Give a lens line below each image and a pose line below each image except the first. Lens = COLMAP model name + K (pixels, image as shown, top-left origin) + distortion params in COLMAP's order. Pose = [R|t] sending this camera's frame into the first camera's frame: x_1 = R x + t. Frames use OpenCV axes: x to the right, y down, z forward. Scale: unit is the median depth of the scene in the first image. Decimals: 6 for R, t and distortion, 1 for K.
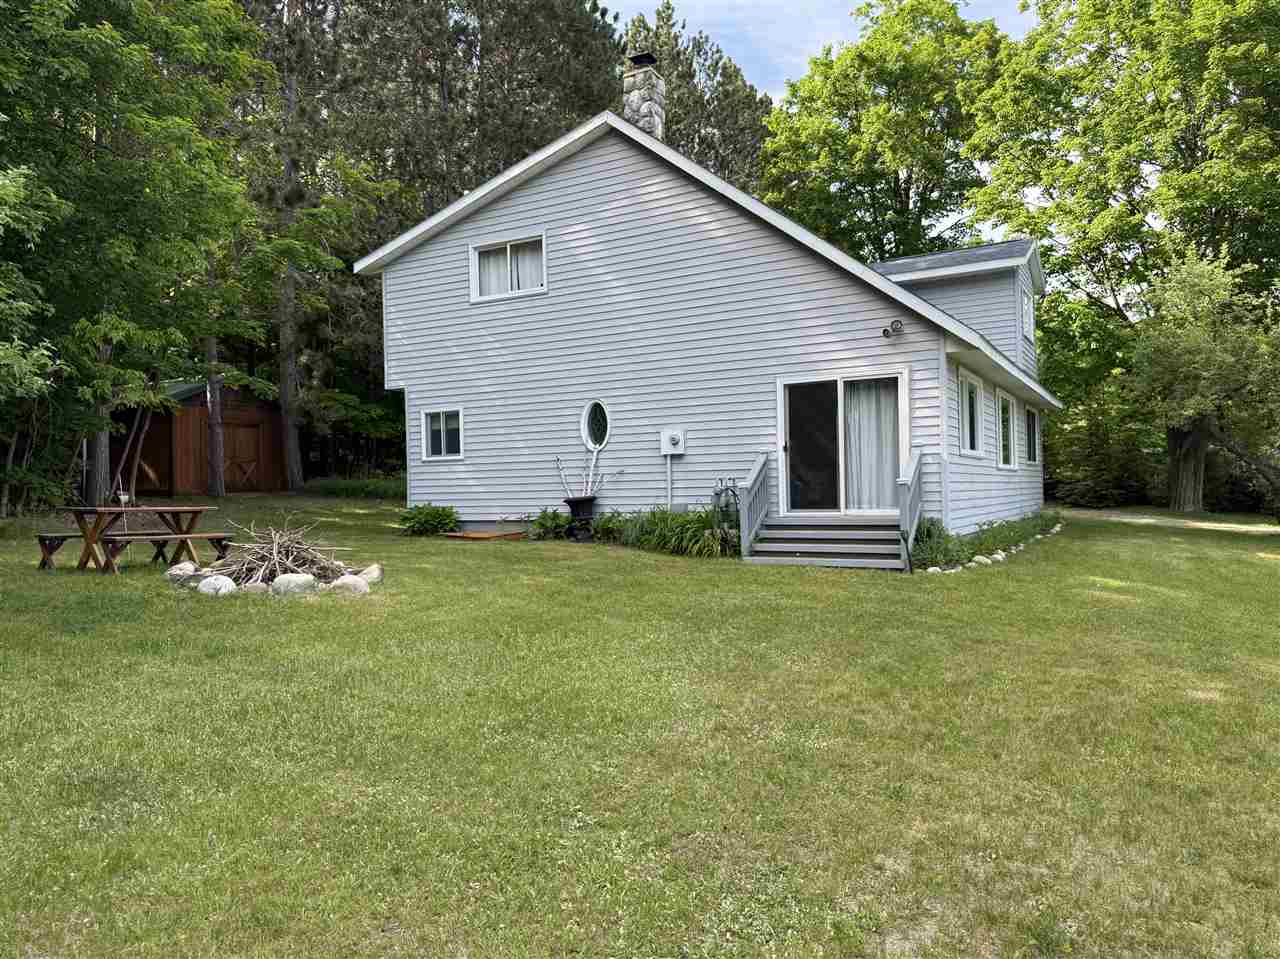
lens RADIAL K [[901.0, 0, 634.8], [0, 901.0, 478.3], [0, 0, 1]] dist [0.035824, -0.033271]
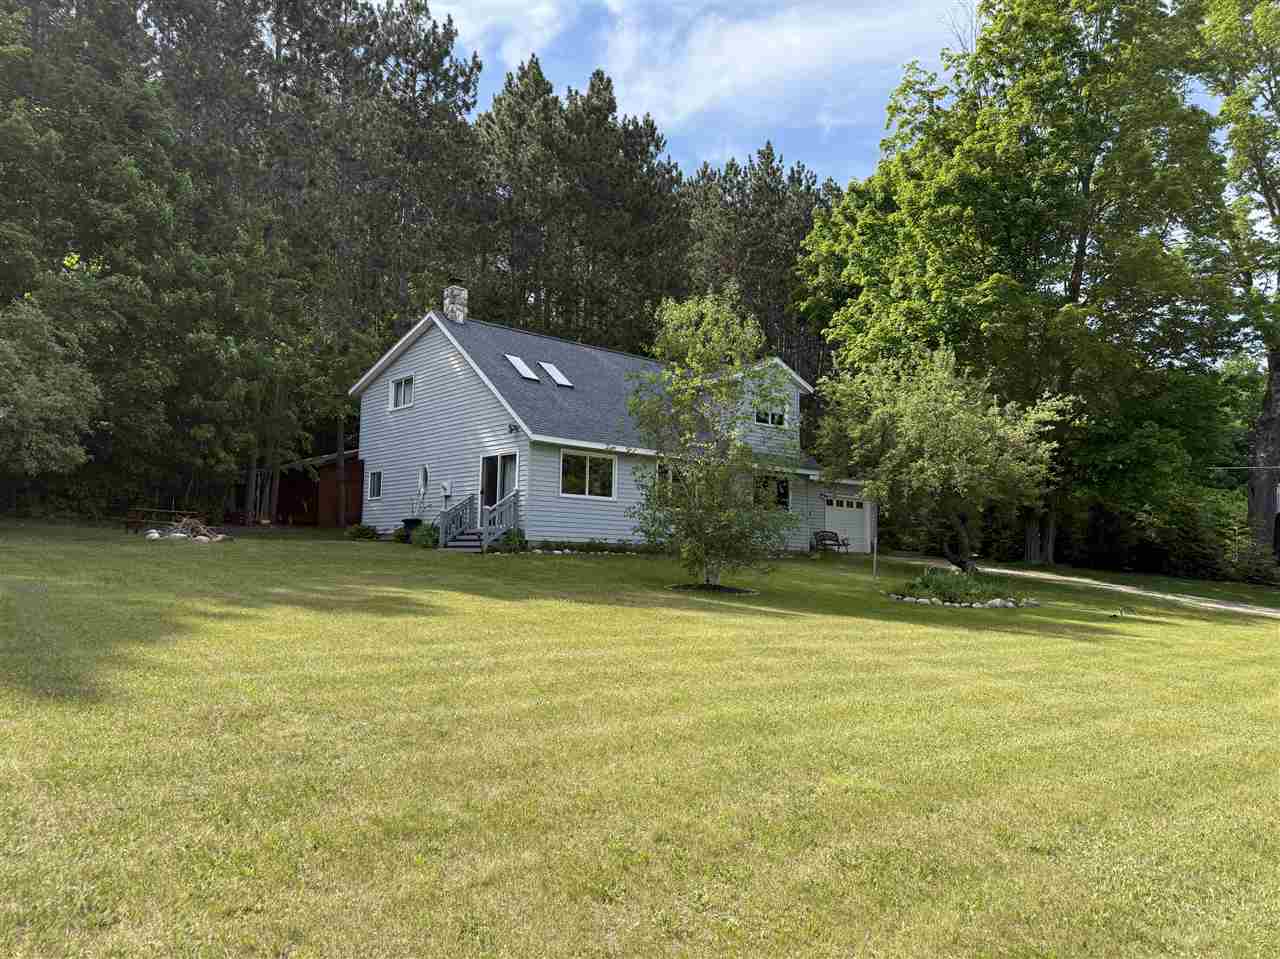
lens RADIAL K [[901.0, 0, 647.3], [0, 901.0, 481.4], [0, 0, 1]] dist [0.035824, -0.033271]
pose [[0.941600, 0.008508, -0.336625, 1.011632], [-0.032415, 0.997328, -0.065465, 0.049733], [0.335169, 0.072554, 0.939360, -0.564894]]
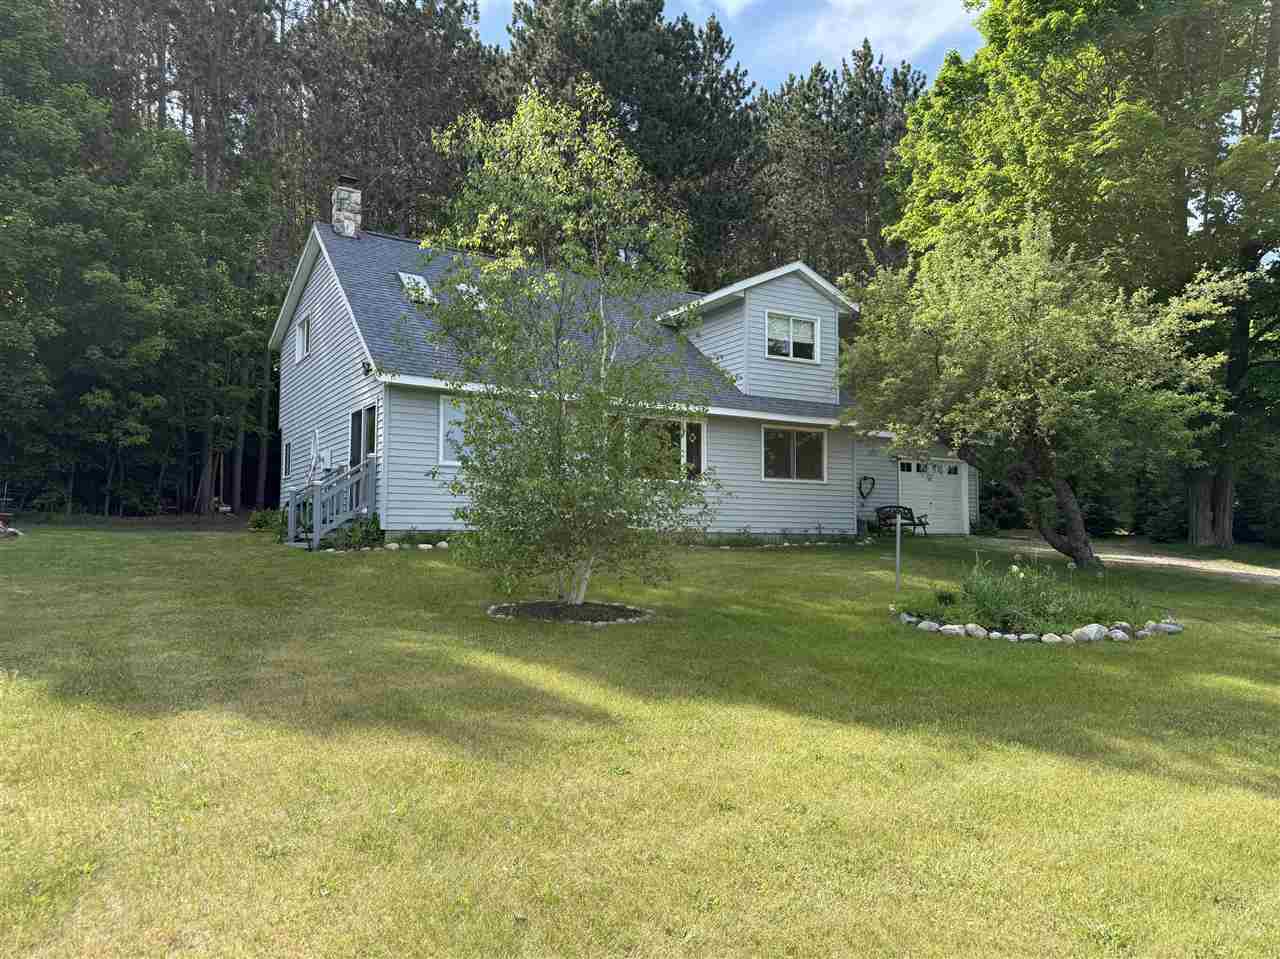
lens RADIAL K [[901.0, 0, 661.3], [0, 901.0, 480.0], [0, 0, 1]] dist [0.035824, -0.033271]
pose [[0.876536, -0.008675, -0.481258, 1.095894], [-0.012276, 0.999109, -0.040368, 0.036163], [0.481180, 0.041292, 0.875649, 0.058566]]
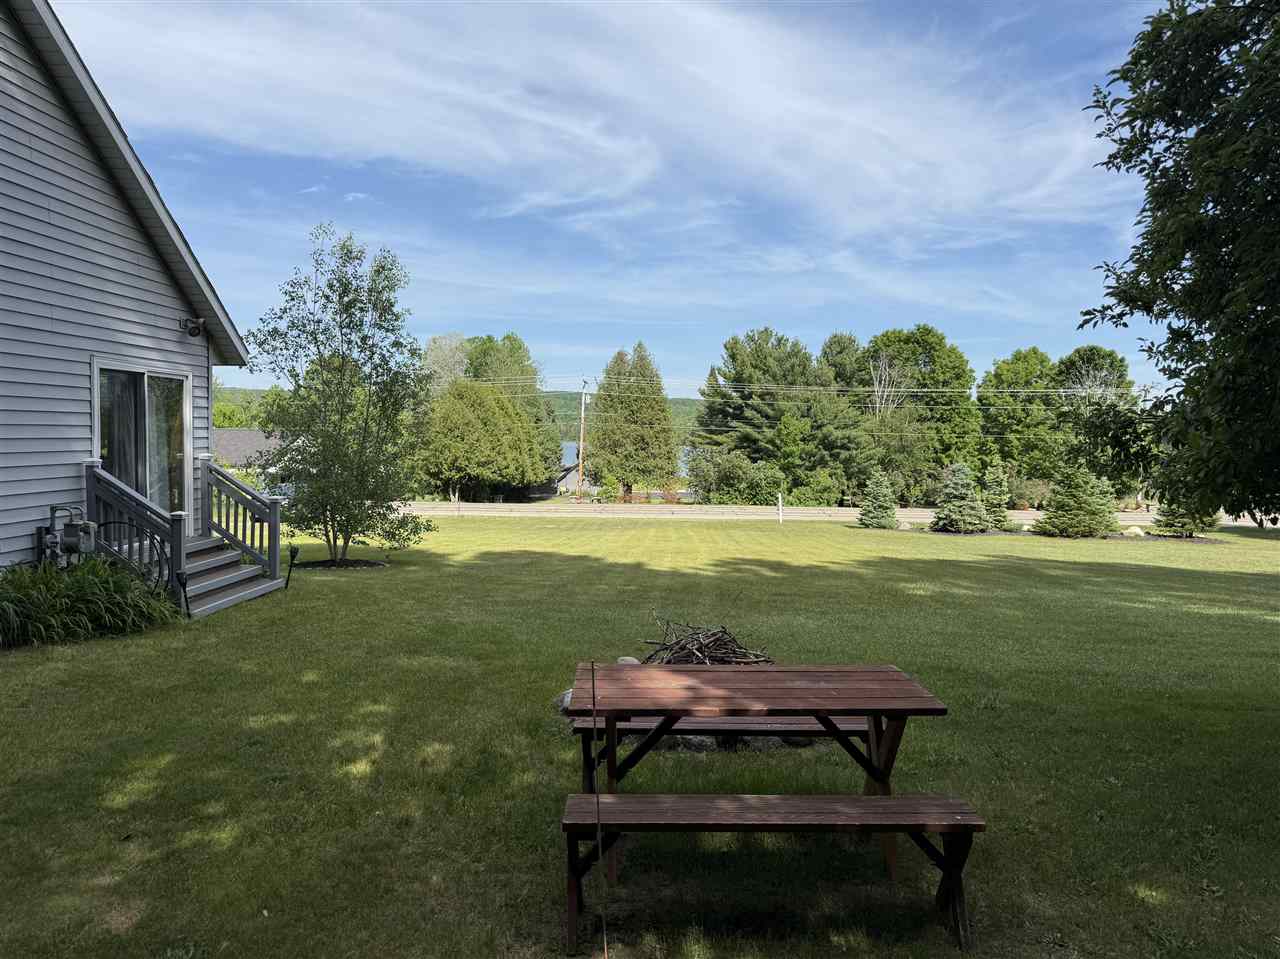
lens RADIAL K [[901.0, 0, 635.8], [0, 901.0, 486.3], [0, 0, 1]] dist [0.035824, -0.033271]
pose [[-0.455721, -0.027357, 0.889702, -0.598908], [-0.001780, 0.999554, 0.029823, -0.031406], [-0.890121, 0.012008, -0.455567, 0.871491]]
